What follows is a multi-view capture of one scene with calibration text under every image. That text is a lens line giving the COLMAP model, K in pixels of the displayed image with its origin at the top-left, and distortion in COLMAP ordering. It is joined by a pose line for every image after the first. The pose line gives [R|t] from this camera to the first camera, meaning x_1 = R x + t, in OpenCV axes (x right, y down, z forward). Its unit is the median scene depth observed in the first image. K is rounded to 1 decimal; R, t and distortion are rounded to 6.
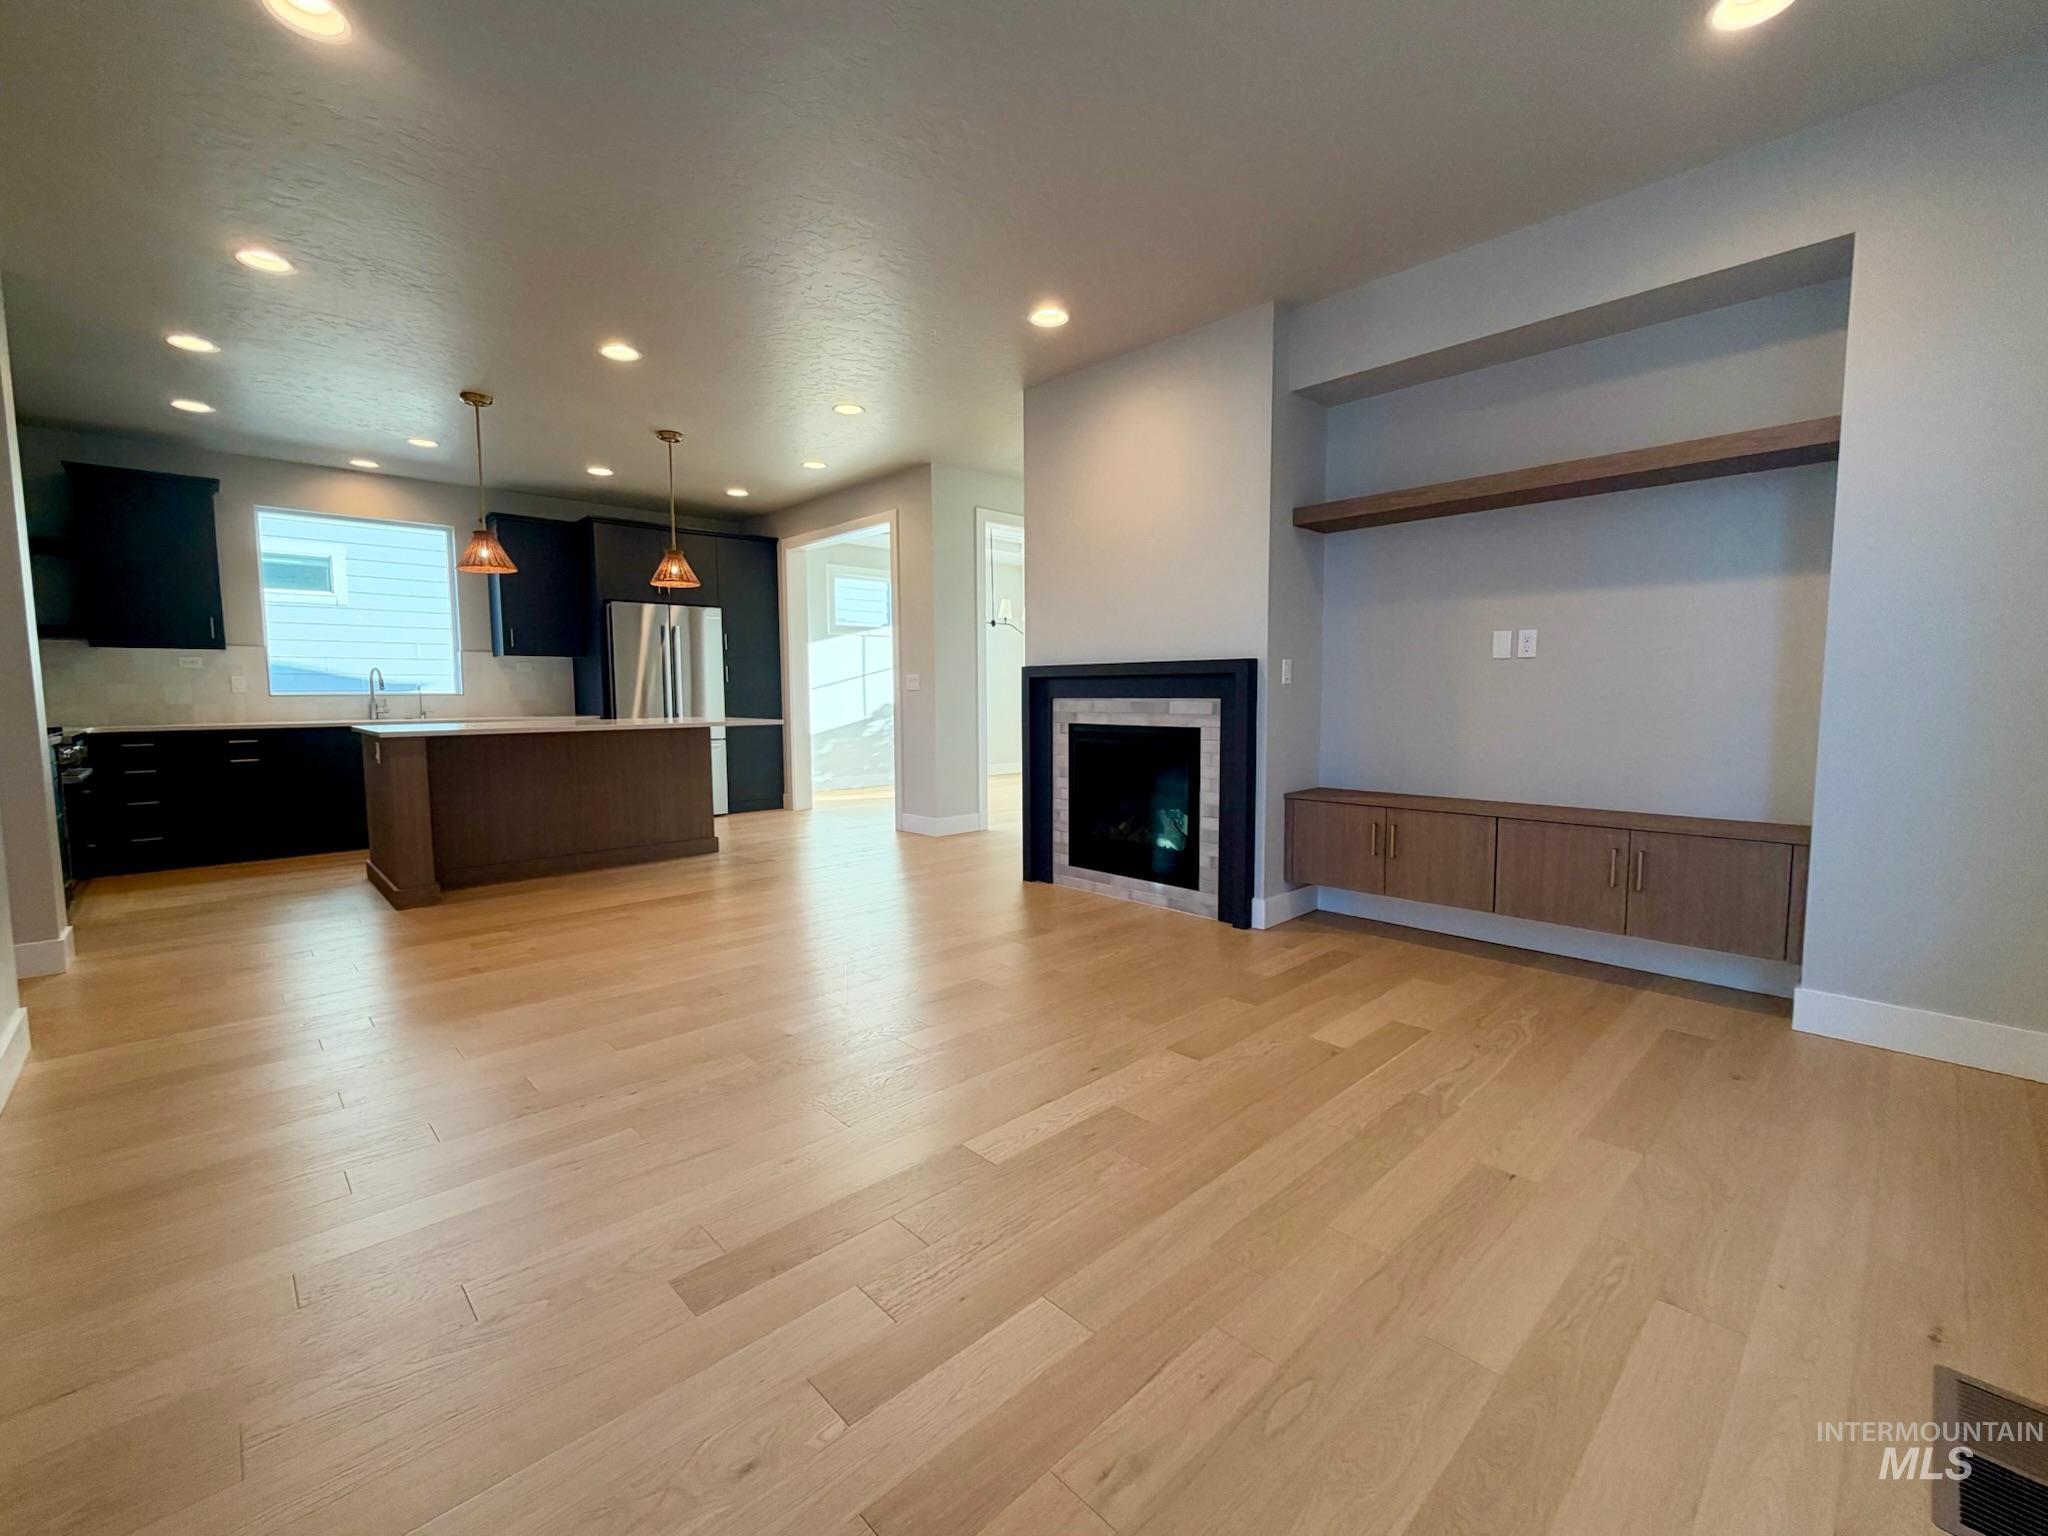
lens RADIAL K [[867.8, 0, 1019.5], [0, 867.8, 766.3], [0, 0, 1]] dist [-0.000924, -0.000235]
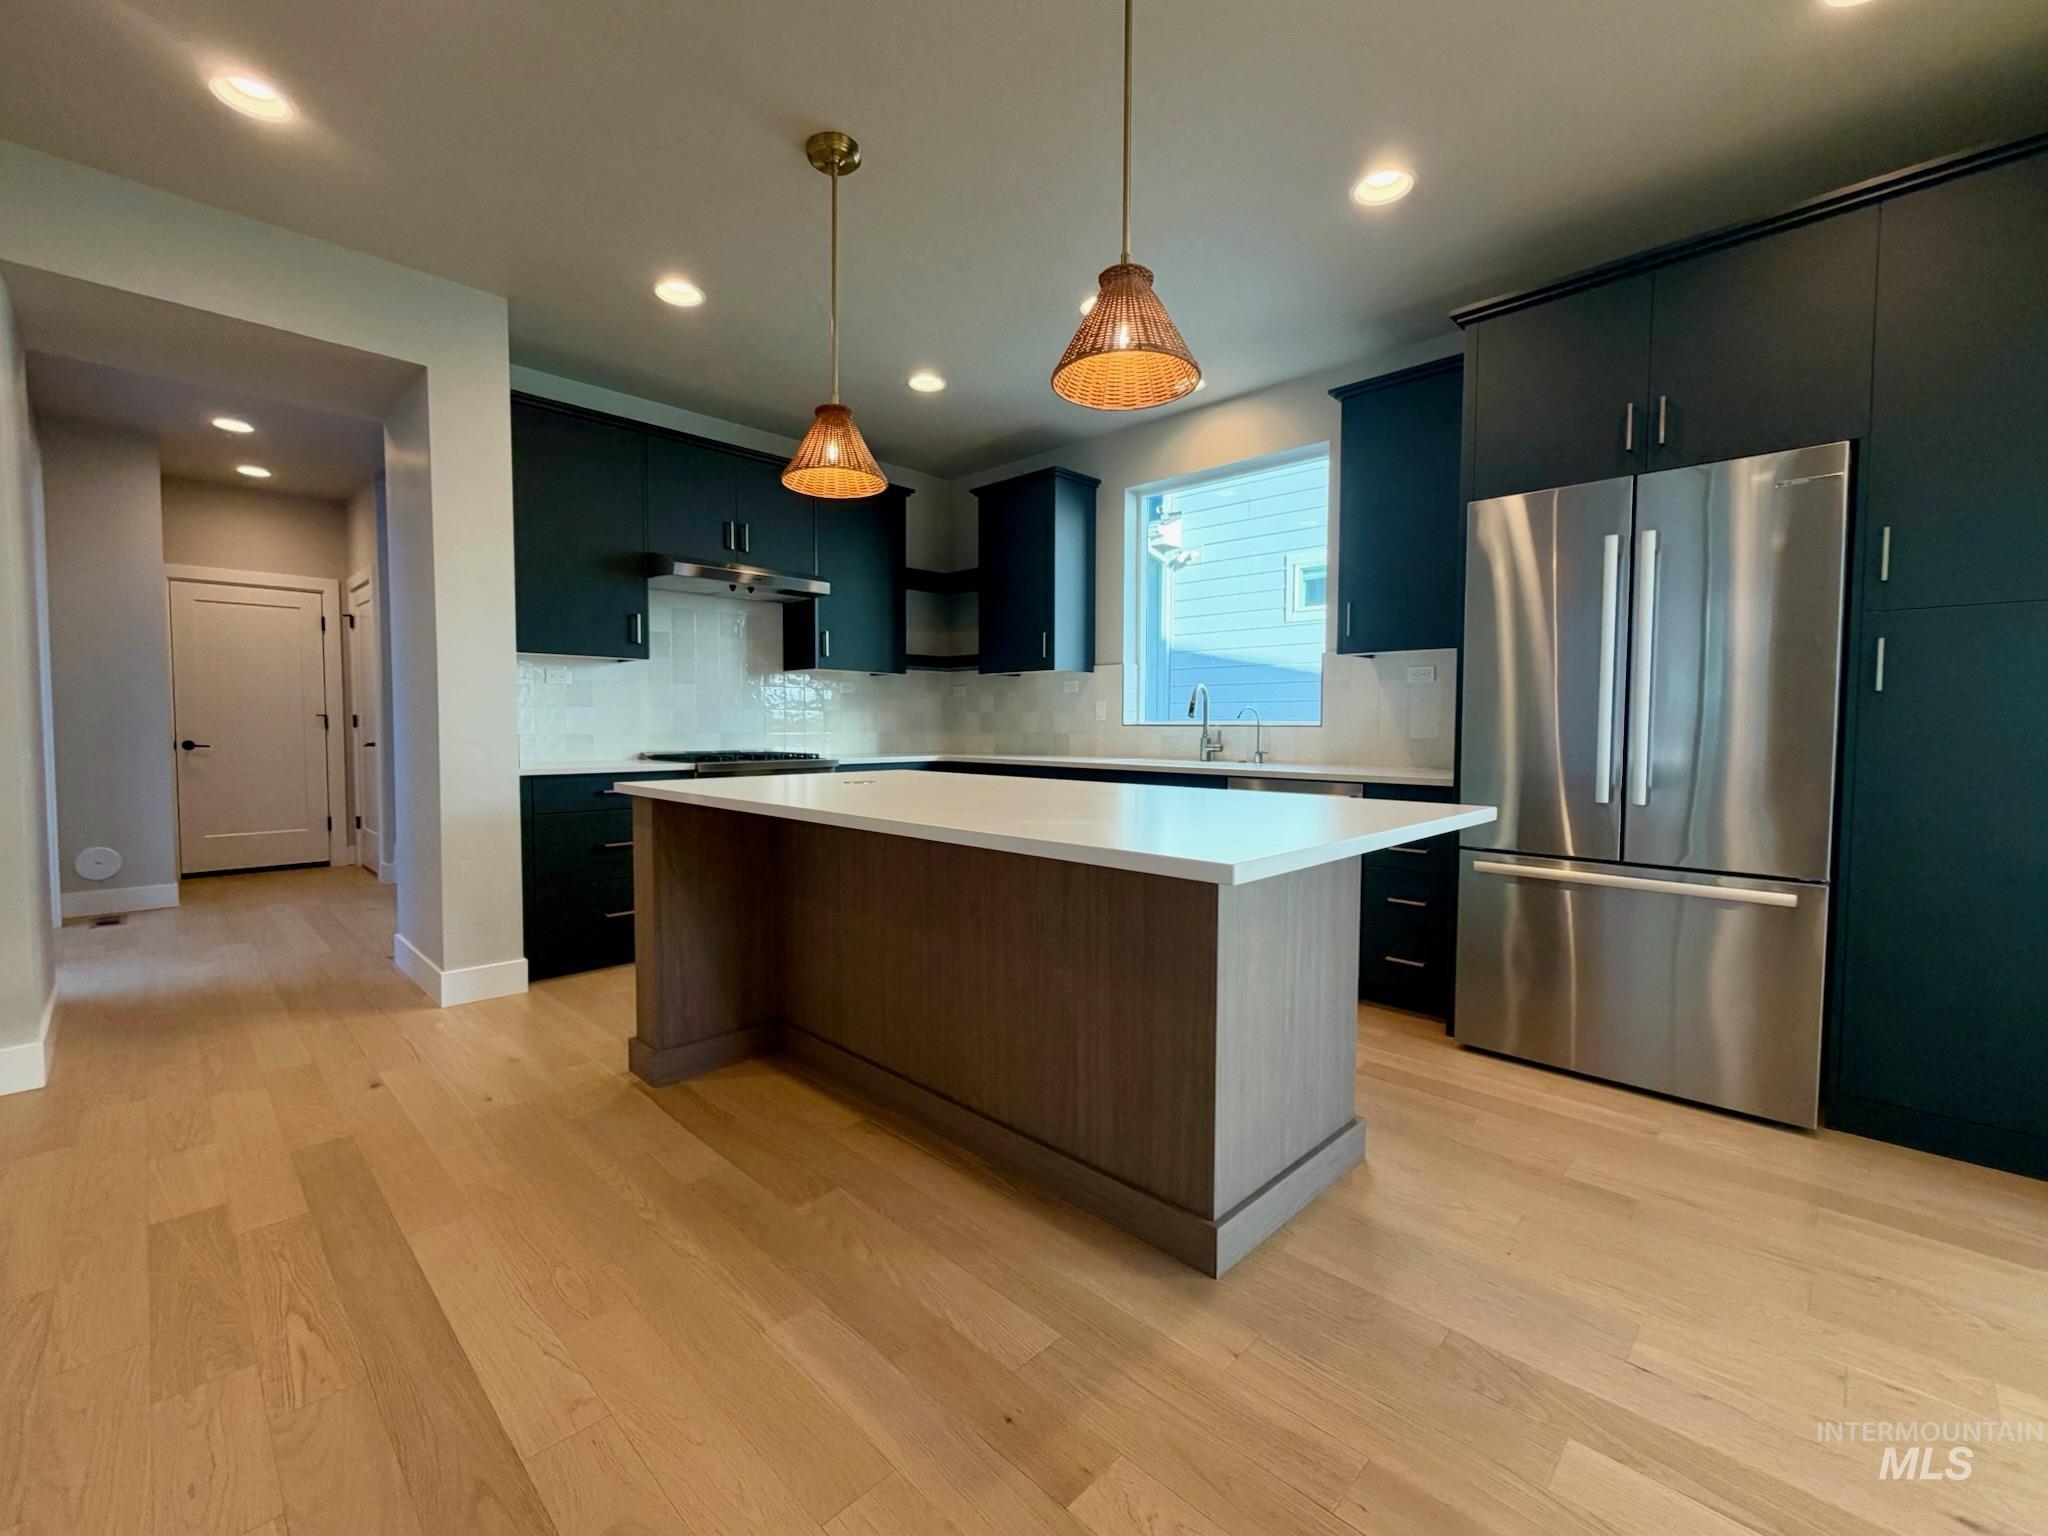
lens RADIAL K [[867.8, 0, 1019.5], [0, 867.8, 766.3], [0, 0, 1]] dist [-0.000924, -0.000235]
pose [[0.038465, 0.054475, -0.997774, -0.100095], [-0.088053, 0.994814, 0.050919, -0.110257], [0.995373, 0.085898, 0.043062, 1.268873]]
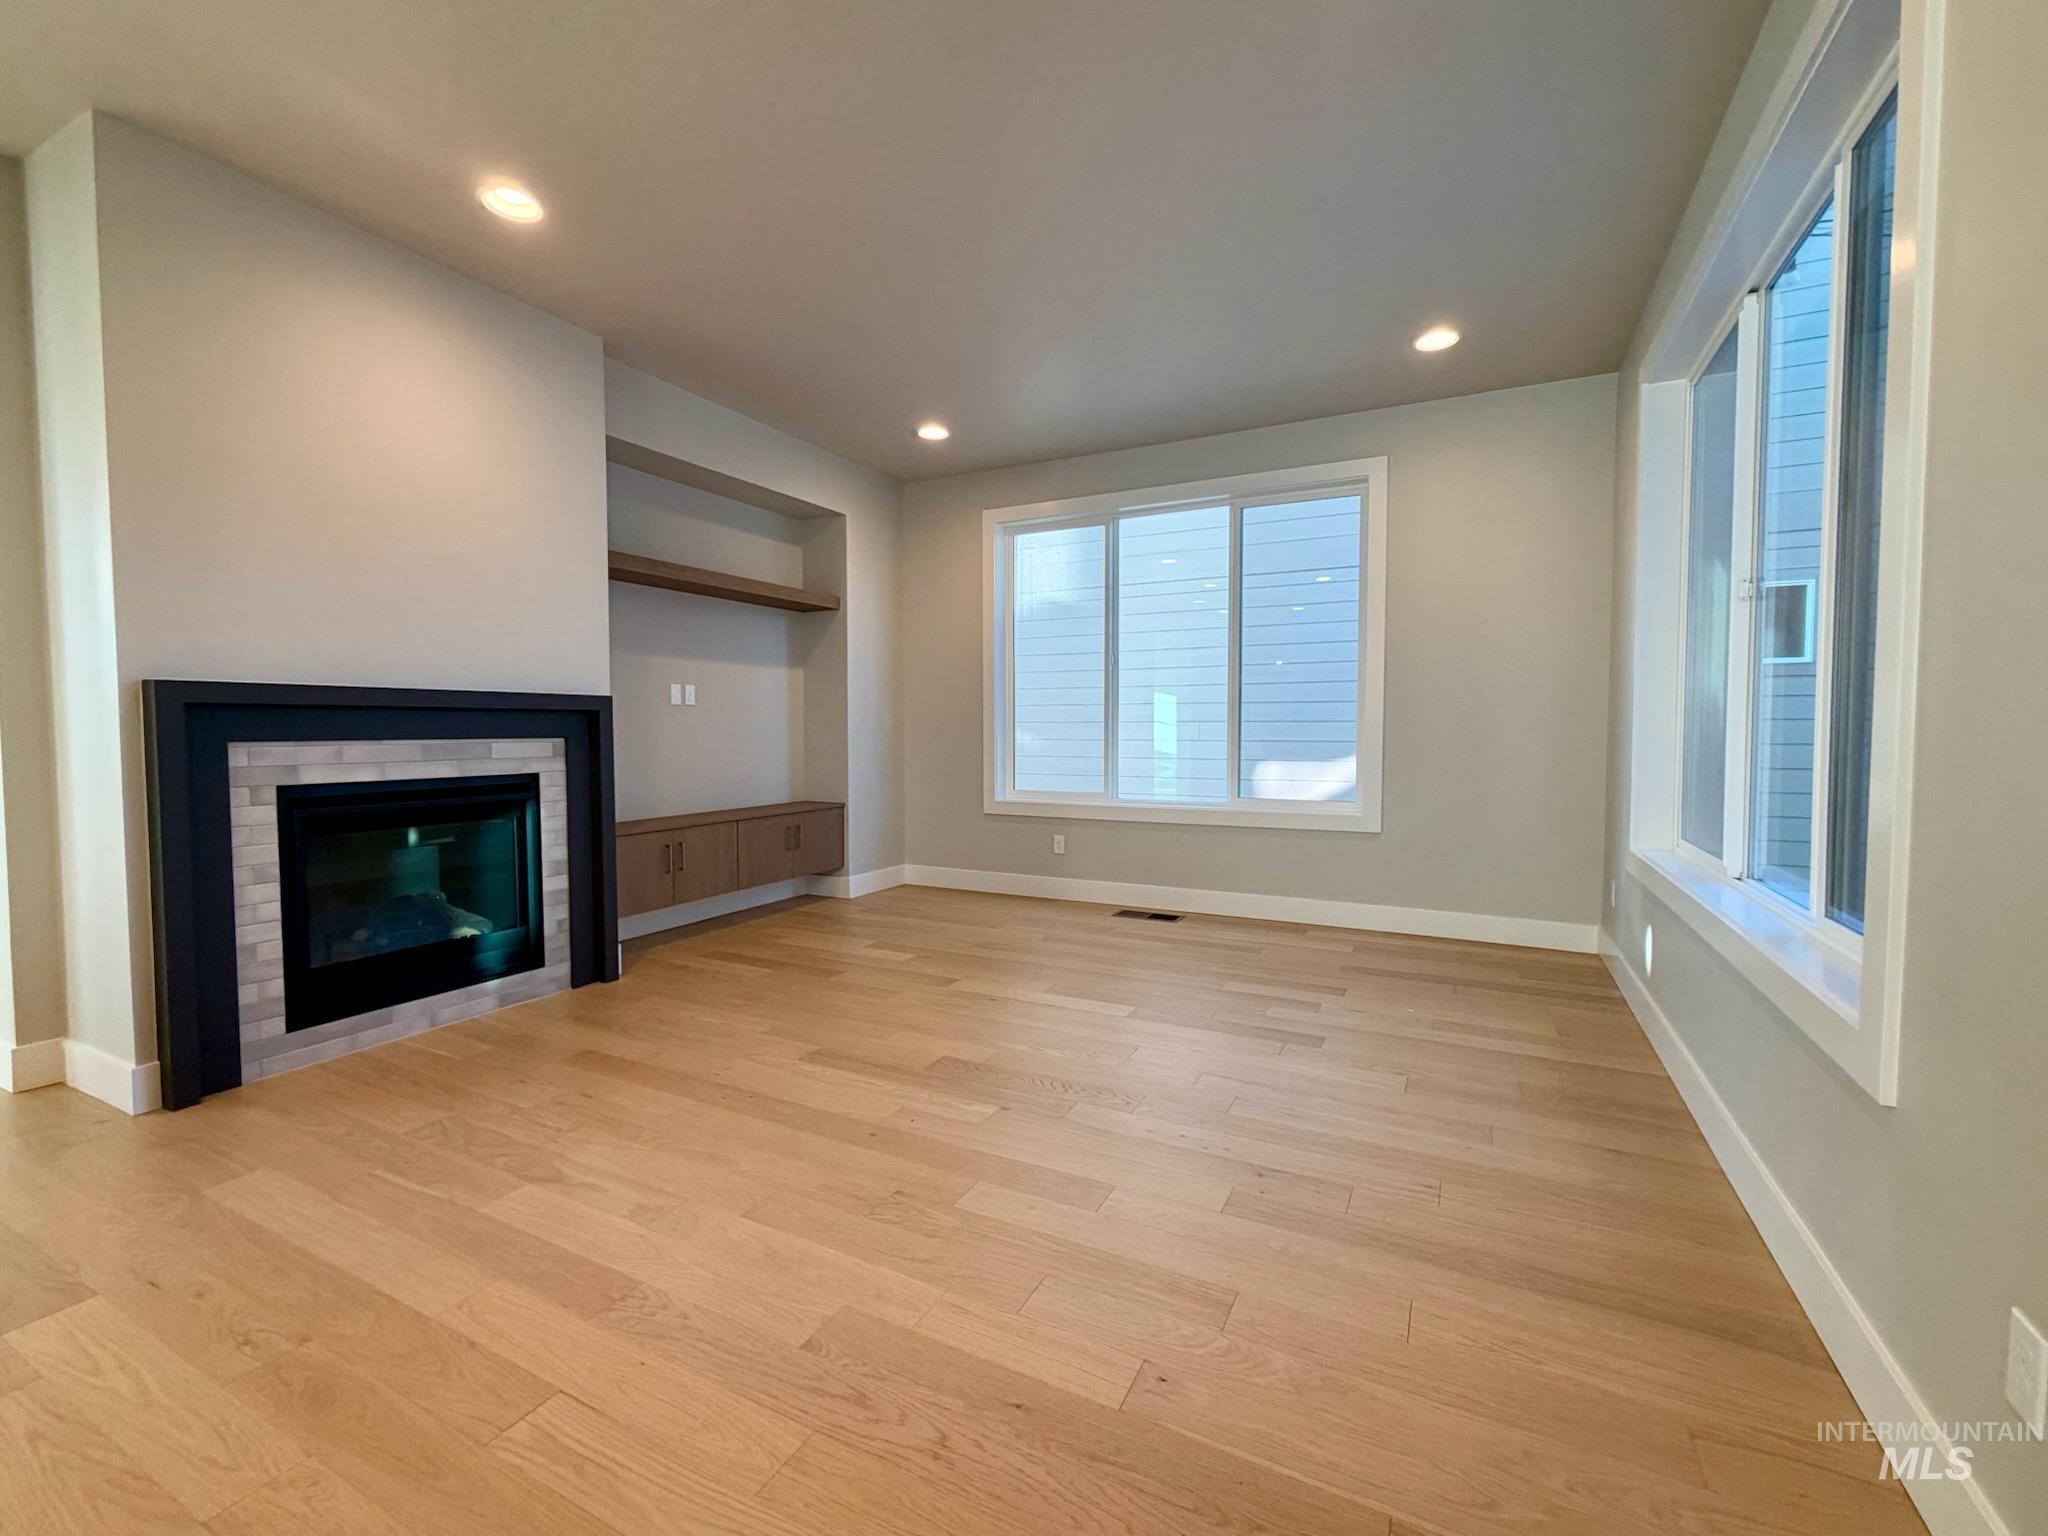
lens RADIAL K [[867.8, 0, 1019.5], [0, 867.8, 766.3], [0, 0, 1]] dist [-0.000924, -0.000235]
pose [[-0.327525, -0.036045, 0.944155, -0.719512], [0.085597, 0.994031, 0.067642, -0.065957], [-0.940957, 0.102971, -0.322485, 0.804953]]
